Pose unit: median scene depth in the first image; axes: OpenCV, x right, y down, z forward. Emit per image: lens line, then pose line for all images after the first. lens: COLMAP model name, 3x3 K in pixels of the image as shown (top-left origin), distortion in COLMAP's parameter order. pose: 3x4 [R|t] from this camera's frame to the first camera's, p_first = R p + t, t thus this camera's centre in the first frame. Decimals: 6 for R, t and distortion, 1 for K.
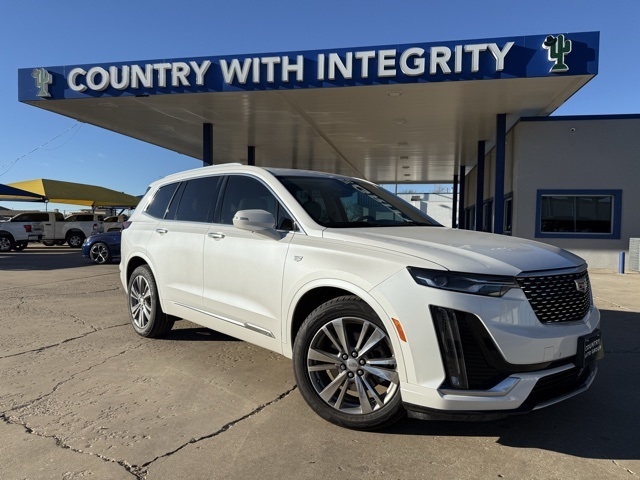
lens RADIAL K [[463.8, 0, 320.0], [0, 463.8, 240.0], [0, 0, 1]] dist [0.024097, -0.038182]
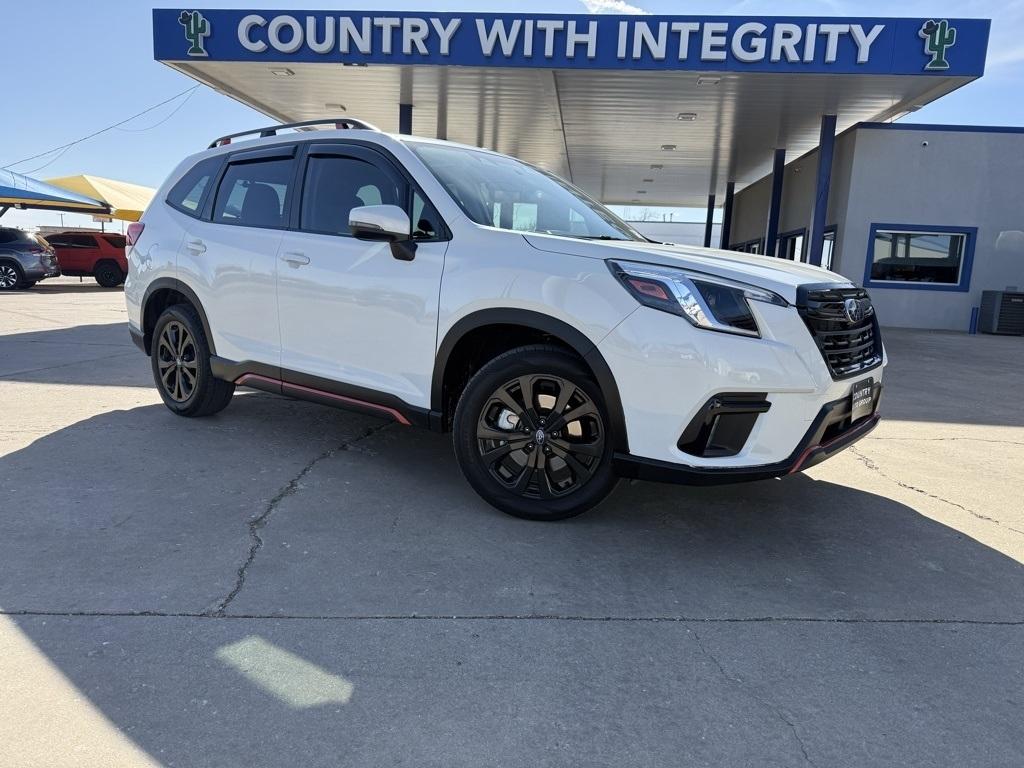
lens RADIAL K [[747.5, 0, 509.2], [0, 747.5, 388.9], [0, 0, 1]] dist [-0.001385, -0.004492]
pose [[0.994809, 0.014991, 0.100647, -0.278965], [-0.027839, 0.991449, 0.127489, 0.024406], [-0.097875, -0.129629, 0.986720, -0.202478]]
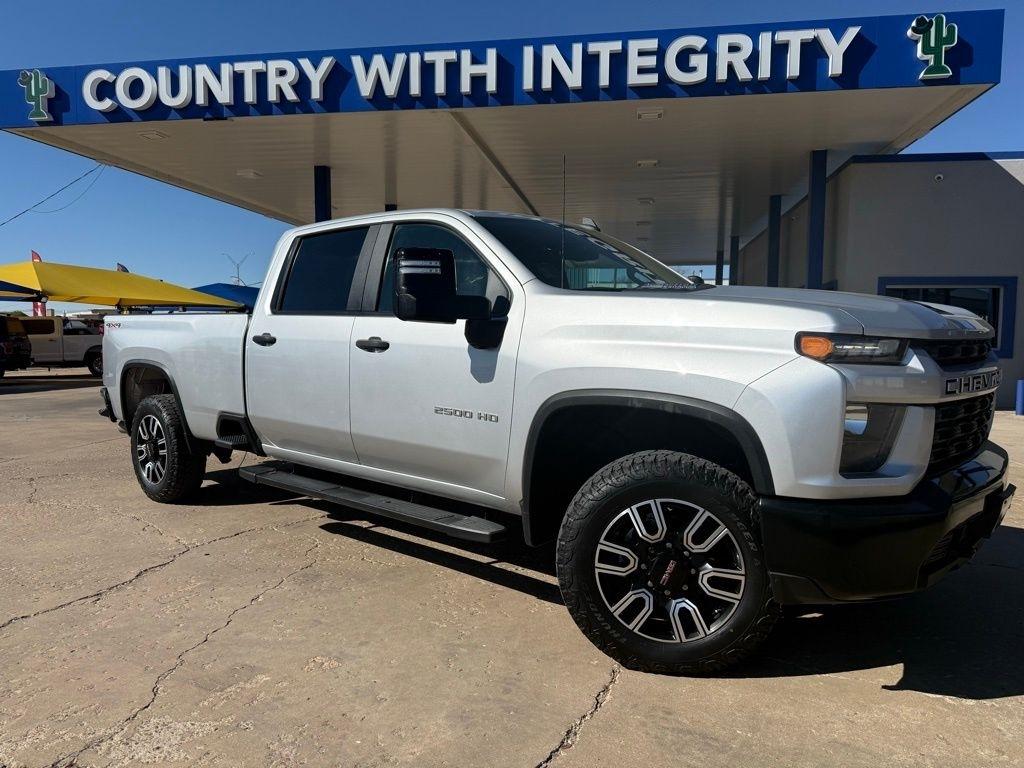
lens RADIAL K [[748.9, 0, 510.4], [0, 748.9, 387.8], [0, 0, 1]] dist [-0.002131, 0.001157]
pose [[0.999316, -0.011197, 0.035248, -0.056462], [0.009643, 0.998988, 0.043930, -0.014324], [-0.035704, -0.043560, 0.998413, 0.047739]]
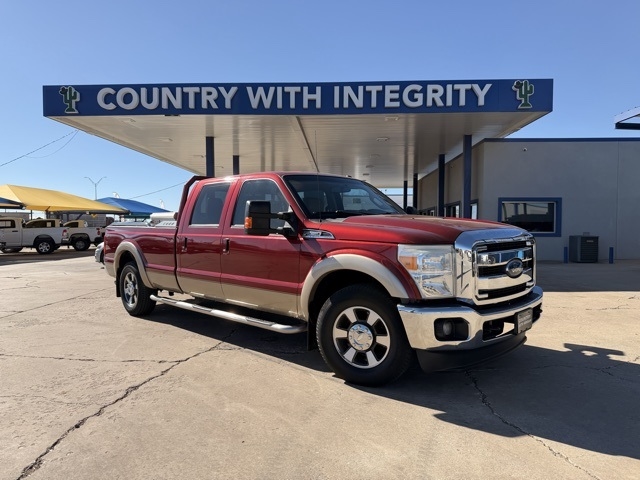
lens RADIAL K [[463.8, 0, 320.0], [0, 463.8, 240.0], [0, 0, 1]] dist [0.024097, -0.038182]
pose [[0.987484, -0.018526, 0.156630, -0.230092], [0.018513, 0.999827, 0.001541, -0.007879], [-0.156632, 0.001378, 0.987656, -0.166953]]
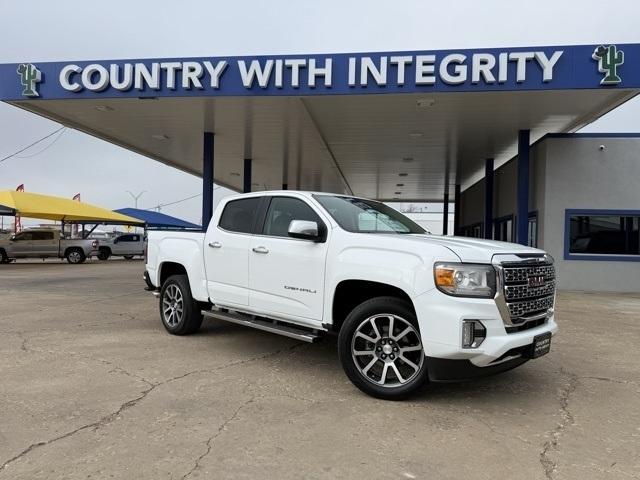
lens RADIAL K [[465.7, 0, 321.0], [0, 465.7, 239.8], [0, 0, 1]] dist [0.005109, -0.002795]
pose [[0.997292, 0.010002, 0.072856, -0.120297], [-0.007202, 0.999229, -0.038597, -0.005679], [-0.073186, 0.037968, 0.996595, 0.102960]]
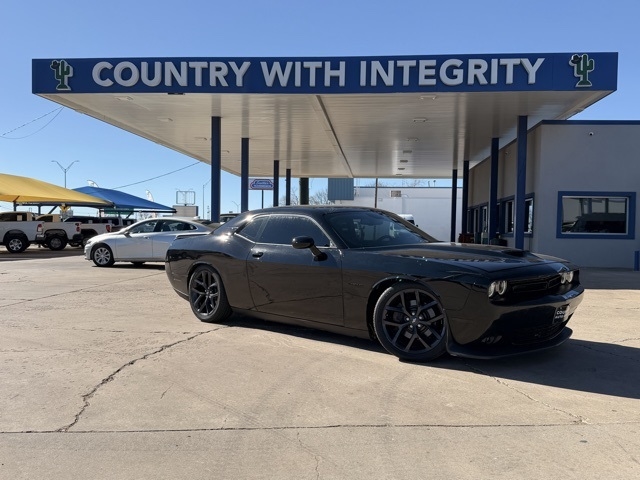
lens RADIAL K [[606.8, 0, 318.8], [0, 606.8, 240.6], [0, 0, 1]] dist [0.135977, -0.307703]
pose [[0.994332, -0.001877, 0.106305, -0.239251], [0.002720, 0.999966, -0.007782, 0.011666], [-0.106287, 0.008027, 0.994303, -0.342149]]
